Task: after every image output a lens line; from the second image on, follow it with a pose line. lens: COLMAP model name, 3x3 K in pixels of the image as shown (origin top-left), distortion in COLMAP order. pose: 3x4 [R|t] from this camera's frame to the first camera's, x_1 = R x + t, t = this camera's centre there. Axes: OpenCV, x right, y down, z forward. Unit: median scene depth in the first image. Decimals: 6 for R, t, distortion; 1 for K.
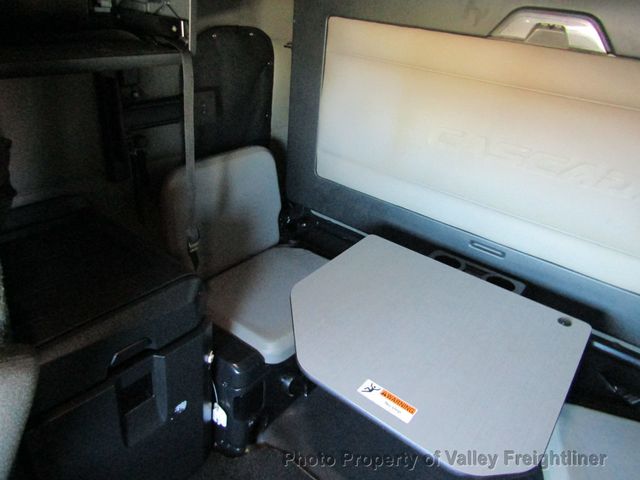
lens RADIAL K [[455.3, 0, 320.0], [0, 455.3, 240.0], [0, 0, 1]] dist [-0.009103, -0.007313]
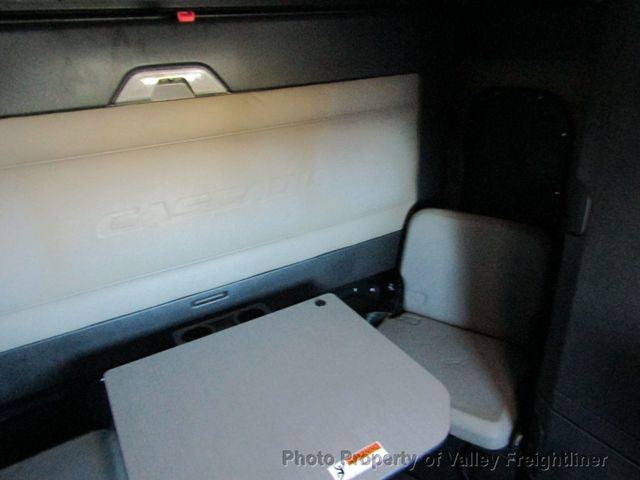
lens RADIAL K [[455.3, 0, 320.0], [0, 455.3, 240.0], [0, 0, 1]] dist [-0.009103, -0.007313]
pose [[0.341373, -0.468330, 0.814943, -0.339844], [0.523349, 0.814902, 0.249080, -0.239753], [-0.780750, 0.341471, 0.523286, 0.305786]]
